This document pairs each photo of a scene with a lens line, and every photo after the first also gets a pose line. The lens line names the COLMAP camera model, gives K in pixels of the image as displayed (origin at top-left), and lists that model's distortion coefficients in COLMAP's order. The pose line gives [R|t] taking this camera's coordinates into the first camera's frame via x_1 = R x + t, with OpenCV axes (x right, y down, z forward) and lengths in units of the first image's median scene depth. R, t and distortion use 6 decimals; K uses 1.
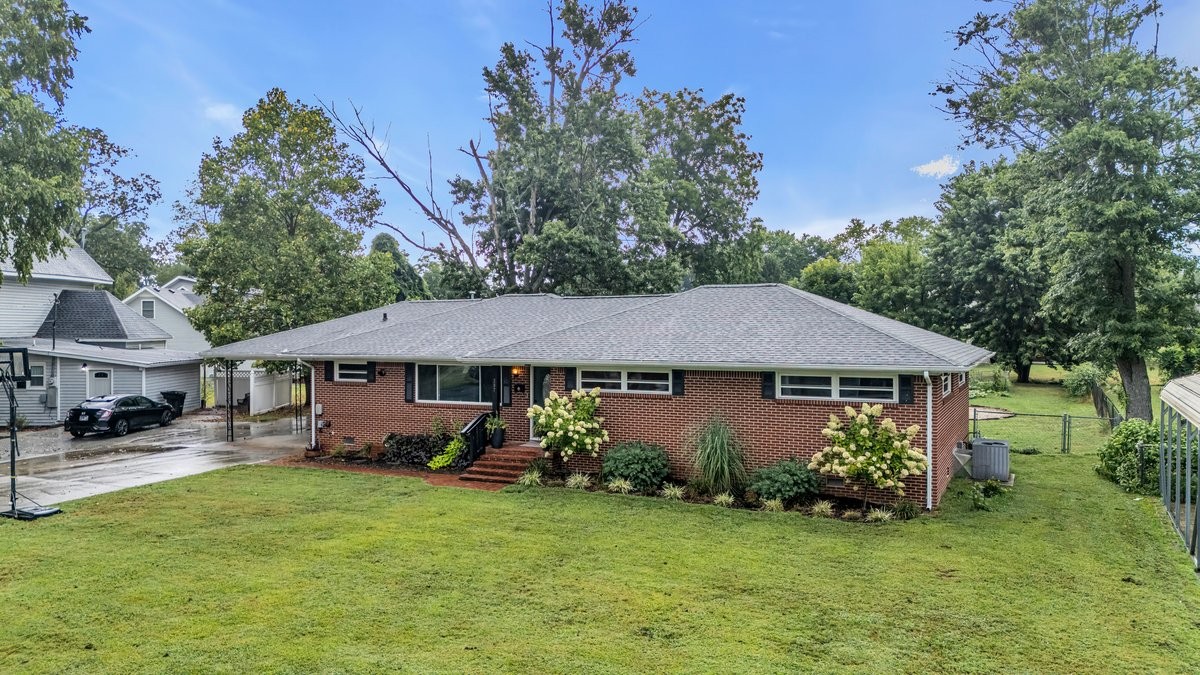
lens RADIAL K [[900.6, 0, 606.8], [0, 900.6, 326.9], [0, 0, 1]] dist [0.042235, -0.019660]
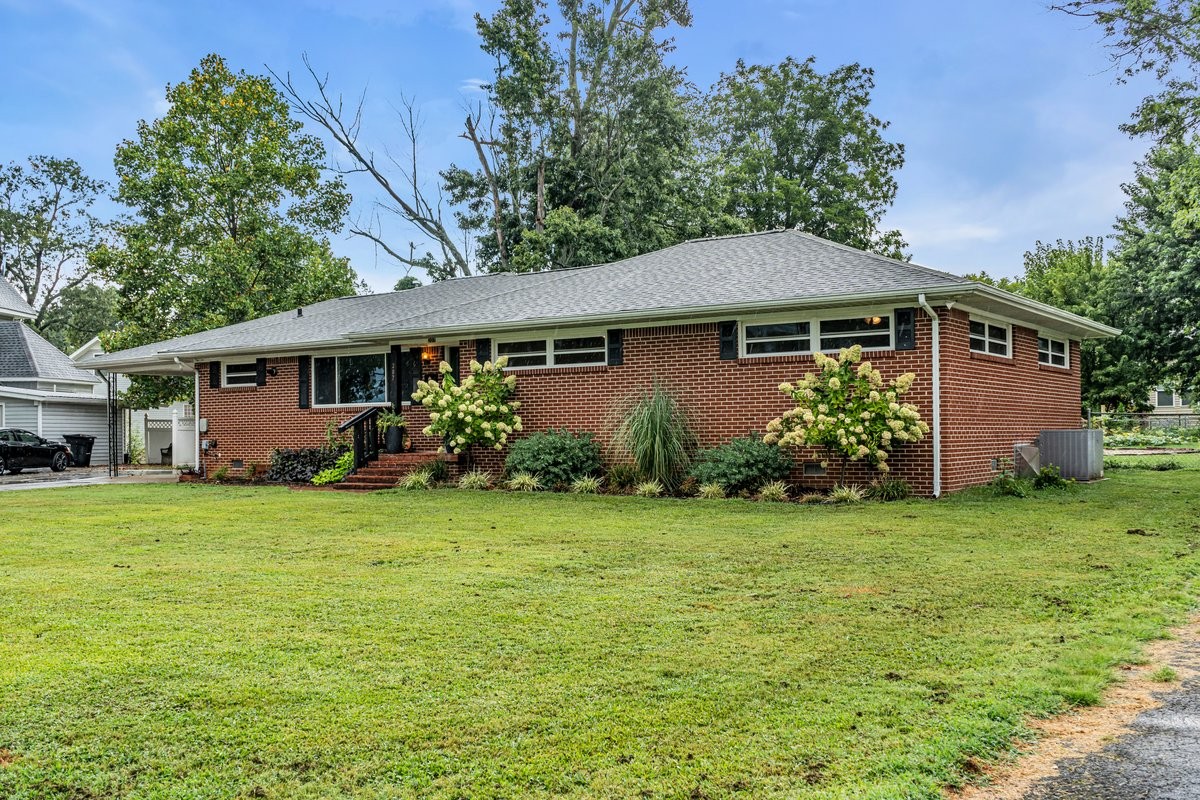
lens RADIAL K [[1211.7, 0, 593.6], [0, 1211.7, 408.0], [0, 0, 1]] dist [-0.022298, 0.000000]
pose [[0.989891, -0.011913, -0.141327, 0.155363], [0.008328, 0.999629, -0.025932, 0.105650], [0.141583, 0.024493, 0.989623, 0.030022]]
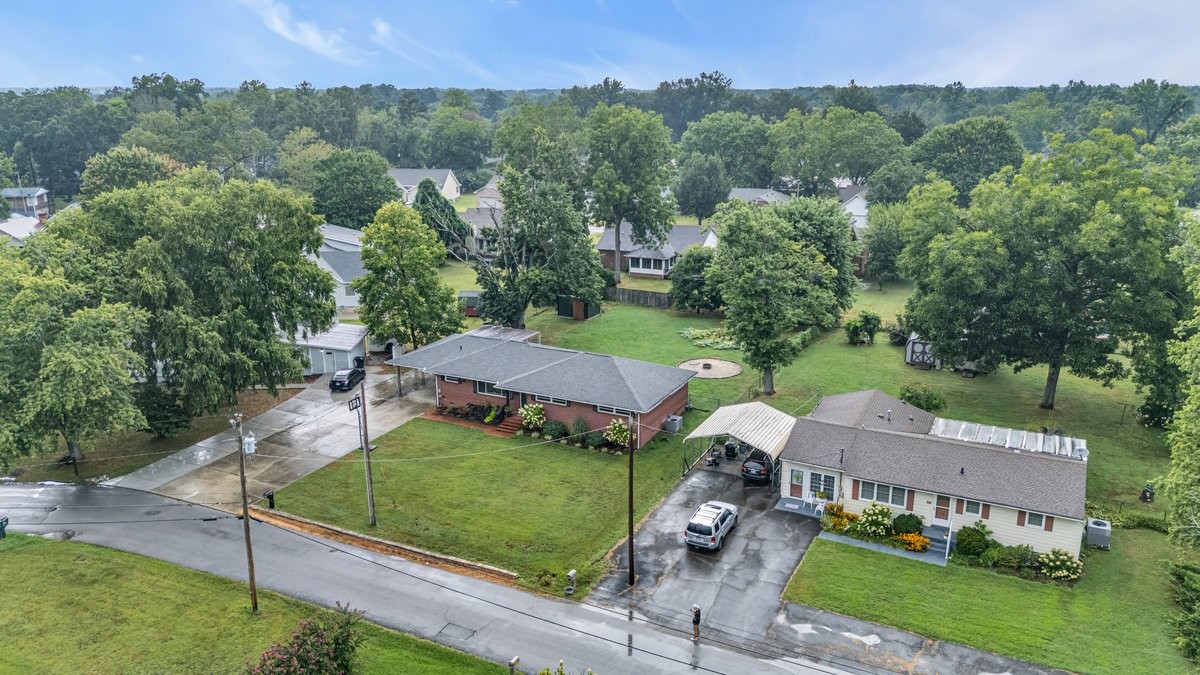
lens RADIAL K [[900.6, 0, 607.2], [0, 900.6, 333.6], [0, 0, 1]] dist [0.042235, -0.019660]
pose [[0.999898, 0.002124, -0.014147, 0.196405], [0.001546, 0.967092, 0.254422, -0.721518], [0.014222, -0.254417, 0.966990, -1.439170]]
